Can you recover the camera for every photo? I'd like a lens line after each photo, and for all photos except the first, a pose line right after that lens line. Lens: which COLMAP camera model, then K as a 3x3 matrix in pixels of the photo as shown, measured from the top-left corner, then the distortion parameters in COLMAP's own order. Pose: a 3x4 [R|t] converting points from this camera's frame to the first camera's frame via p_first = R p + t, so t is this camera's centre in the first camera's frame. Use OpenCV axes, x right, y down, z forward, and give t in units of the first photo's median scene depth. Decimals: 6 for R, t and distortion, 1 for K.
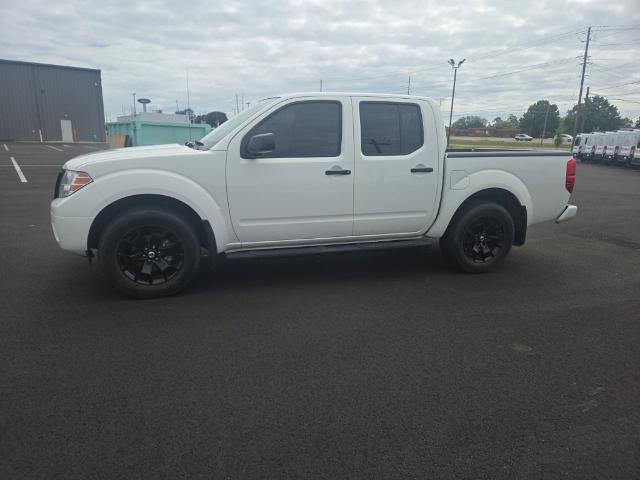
lens RADIAL K [[429.8, 0, 315.8], [0, 429.8, 246.8], [0, 0, 1]] dist [0.065598, -0.055280]
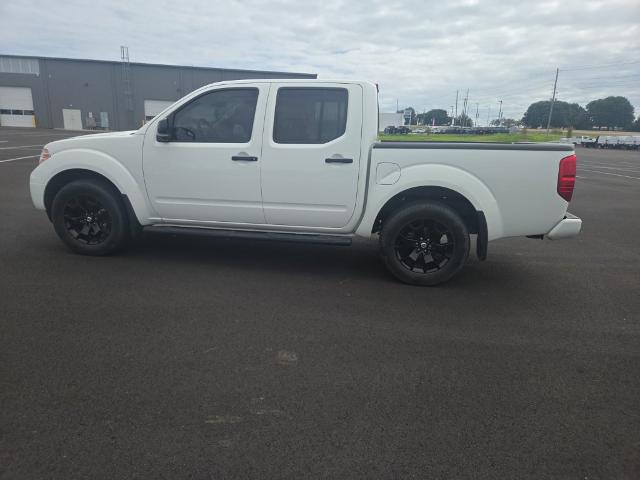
lens RADIAL K [[429.9, 0, 316.2], [0, 429.9, 252.7], [0, 0, 1]] dist [0.067372, -0.057227]
pose [[0.886841, 0.129152, -0.443659, 0.650754], [-0.122375, 0.991507, 0.044015, -0.018226], [0.445576, 0.015258, 0.895114, 0.163922]]
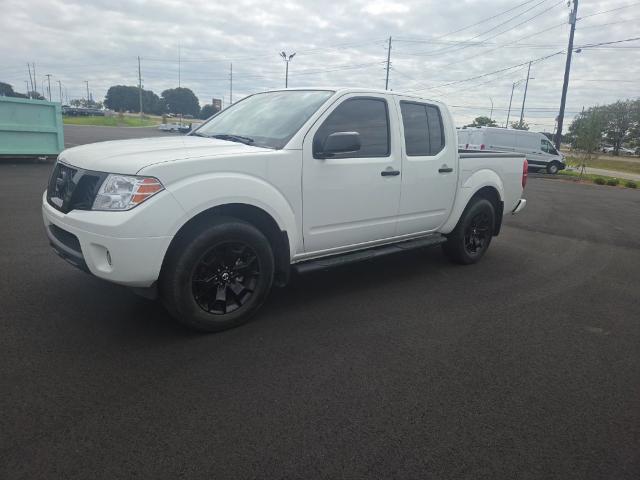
lens RADIAL K [[425.7, 0, 317.4], [0, 425.7, 245.2], [0, 0, 1]] dist [0.061600, -0.049248]
pose [[0.921814, -0.065183, 0.382113, -0.457729], [0.054966, 0.997780, 0.037606, -0.054156], [-0.383716, -0.013663, 0.923350, 0.165670]]
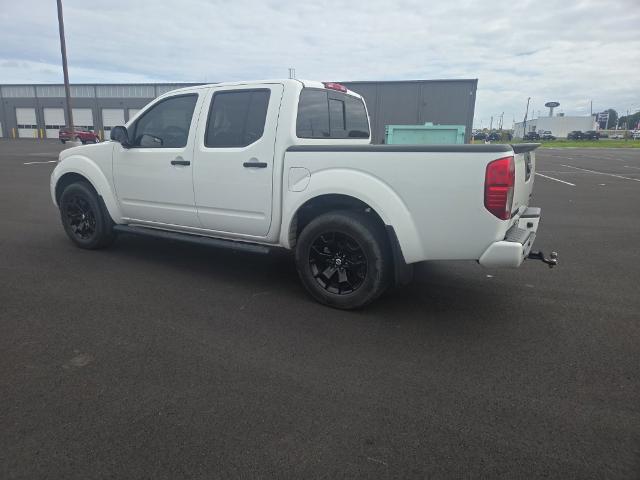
lens RADIAL K [[428.3, 0, 317.9], [0, 428.3, 248.9], [0, 0, 1]] dist [0.072251, -0.059716]
pose [[0.660292, 0.170185, -0.731473, 1.013127], [-0.176988, 0.981815, 0.068664, -0.095993], [0.729856, 0.084123, 0.678405, 0.533738]]
